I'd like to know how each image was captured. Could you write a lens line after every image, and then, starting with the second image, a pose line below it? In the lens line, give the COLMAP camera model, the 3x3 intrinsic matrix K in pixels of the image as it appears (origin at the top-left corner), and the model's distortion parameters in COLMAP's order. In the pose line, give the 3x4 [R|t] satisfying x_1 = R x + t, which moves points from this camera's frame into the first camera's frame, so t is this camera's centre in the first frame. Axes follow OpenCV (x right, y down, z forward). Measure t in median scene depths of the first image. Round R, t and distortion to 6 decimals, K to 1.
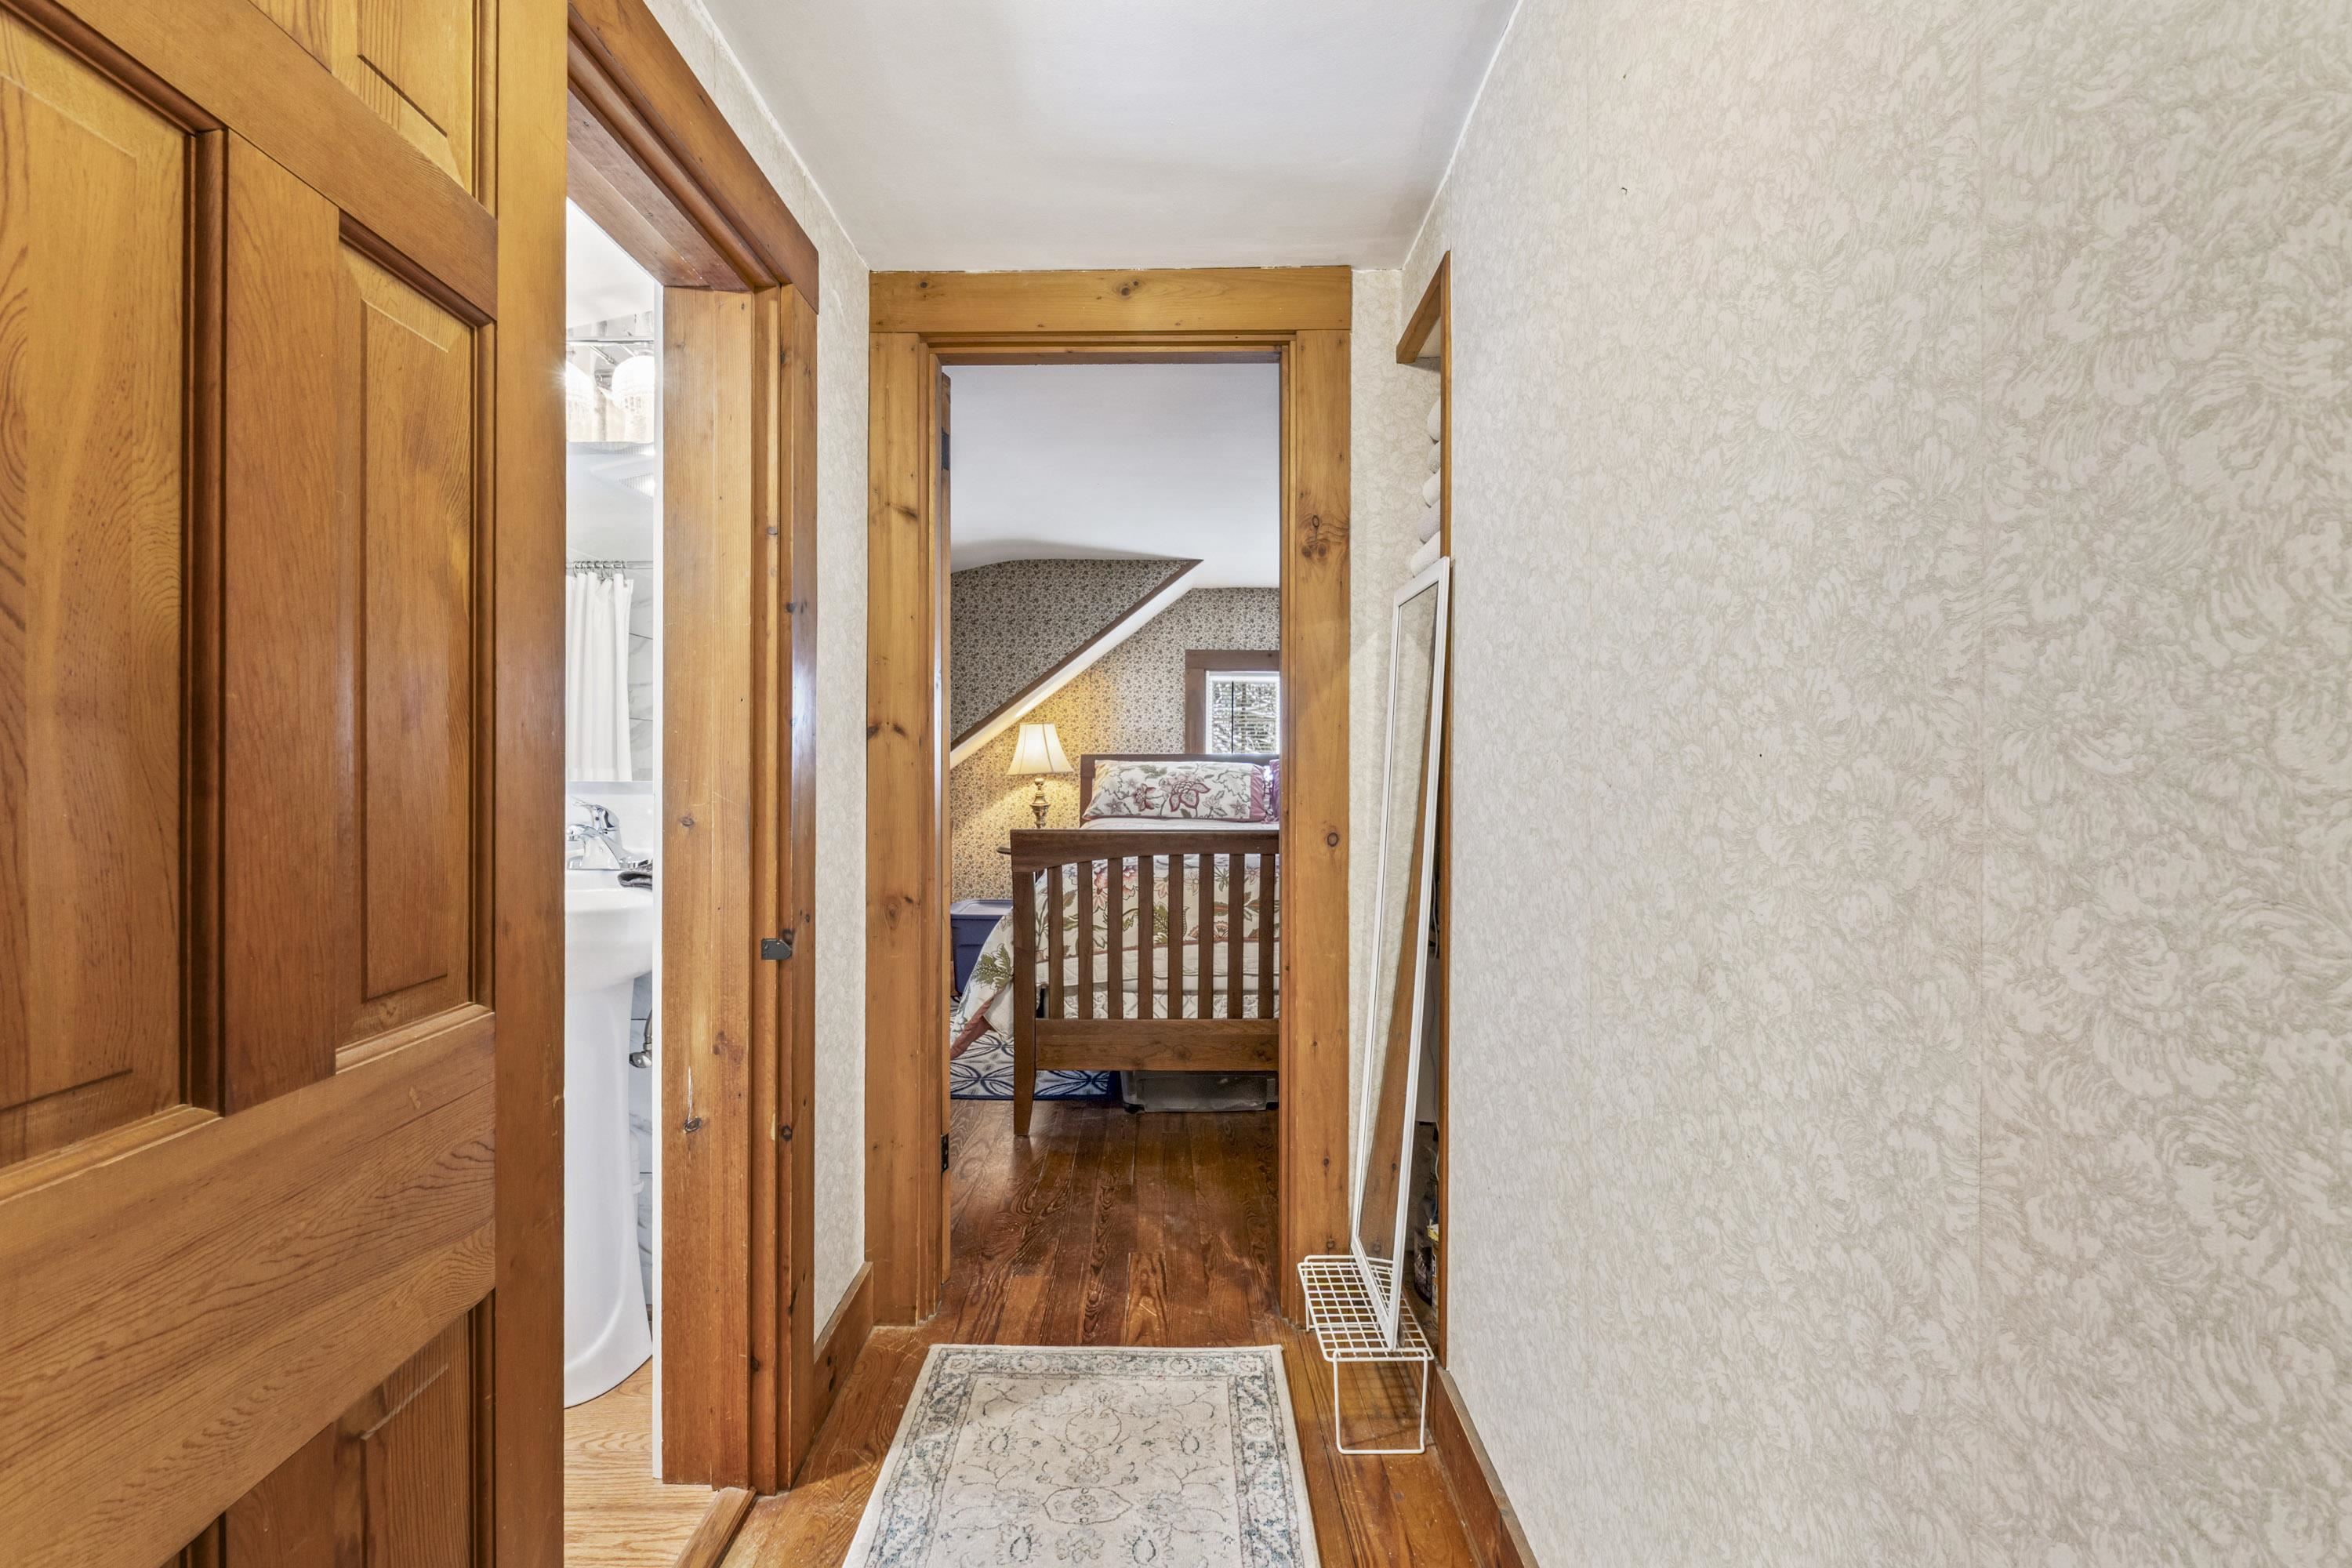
lens RADIAL K [[1020.9, 0, 1172.7], [0, 1020.9, 776.3], [0, 0, 1]] dist [-0.009557, -0.000123]
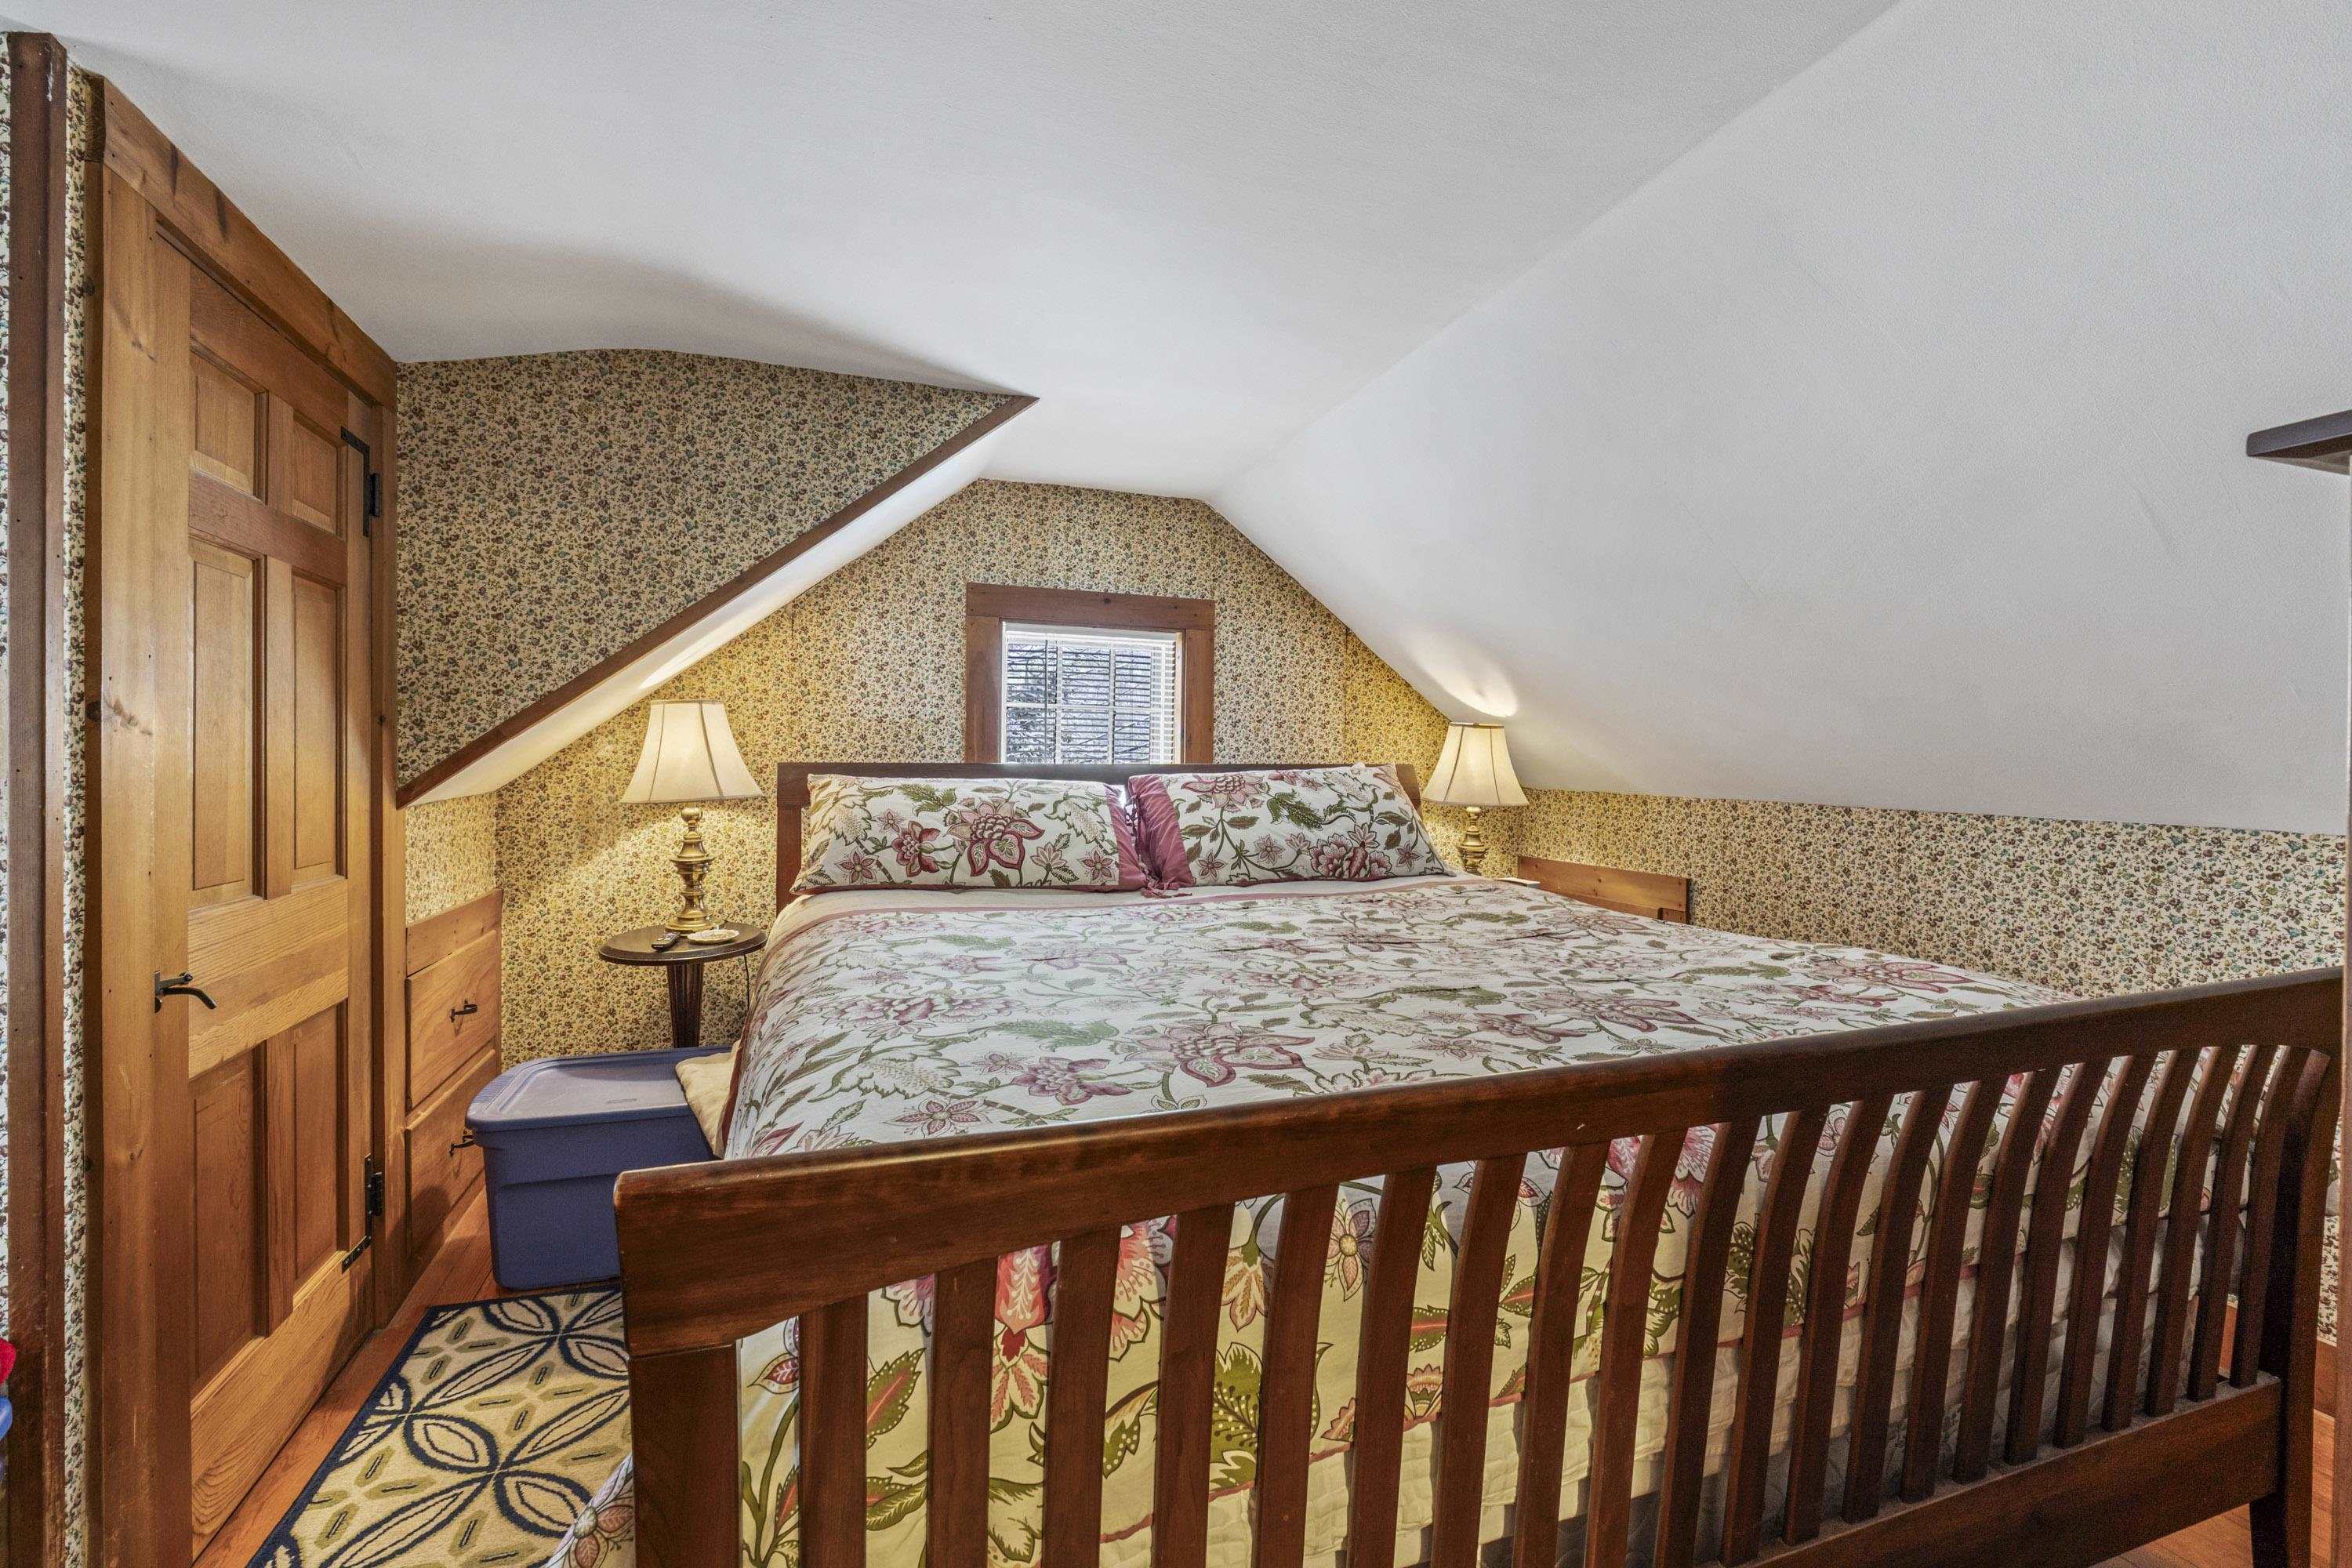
lens RADIAL K [[1020.9, 0, 1175.1], [0, 1020.9, 779.9], [0, 0, 1]] dist [-0.009557, -0.000123]
pose [[0.945433, 0.003469, 0.325797, -0.070909], [-0.005265, 0.999975, 0.004628, -0.016814], [-0.325773, -0.006091, 0.945428, 0.455781]]
